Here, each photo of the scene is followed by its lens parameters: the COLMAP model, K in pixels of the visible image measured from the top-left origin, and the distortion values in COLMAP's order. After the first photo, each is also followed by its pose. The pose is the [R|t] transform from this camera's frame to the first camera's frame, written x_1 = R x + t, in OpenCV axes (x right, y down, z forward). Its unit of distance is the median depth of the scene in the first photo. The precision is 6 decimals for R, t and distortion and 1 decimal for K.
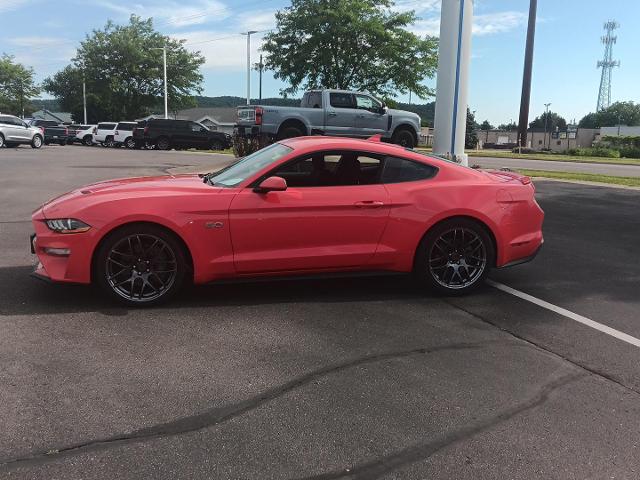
lens RADIAL K [[672.1, 0, 320.0], [0, 672.1, 240.0], [0, 0, 1]] dist [0.125162, -0.319208]
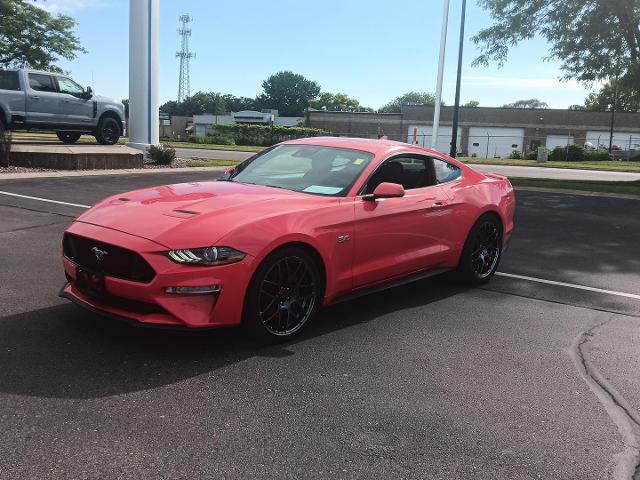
lens RADIAL K [[672.1, 0, 320.0], [0, 672.1, 240.0], [0, 0, 1]] dist [0.125162, -0.319208]
pose [[0.815567, -0.084543, 0.572453, -0.197735], [0.072062, 0.996407, 0.044489, -0.017843], [-0.574158, 0.004969, 0.818730, 0.078383]]
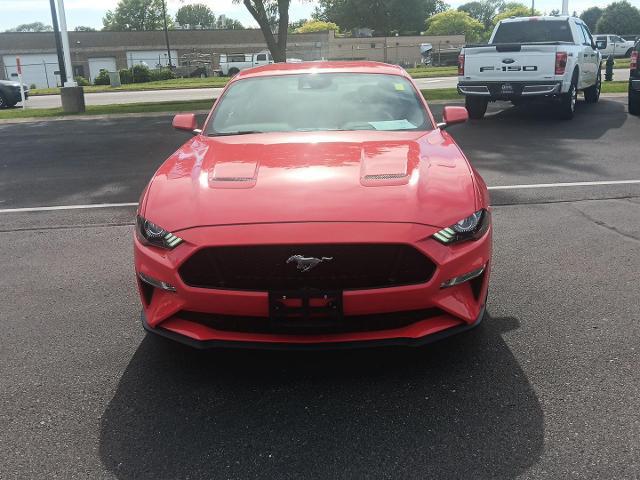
lens RADIAL K [[672.1, 0, 320.0], [0, 672.1, 240.0], [0, 0, 1]] dist [0.125162, -0.319208]
pose [[0.257346, -0.286902, 0.922746, -0.265272], [0.194698, 0.950719, 0.241300, -0.049504], [-0.946502, 0.117559, 0.300523, 0.262511]]
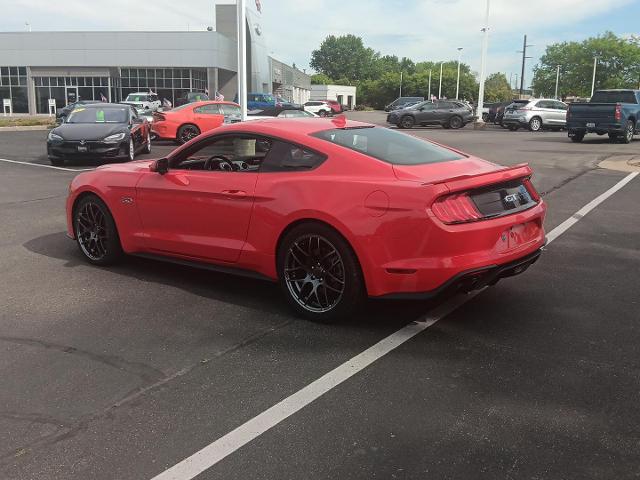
lens RADIAL K [[672.1, 0, 320.0], [0, 672.1, 240.0], [0, 0, 1]] dist [0.125162, -0.319208]
pose [[0.598284, 0.131131, -0.790481, 0.252693], [-0.112527, 0.990492, 0.079144, -0.022717], [0.793343, 0.041600, 0.607351, 0.165356]]
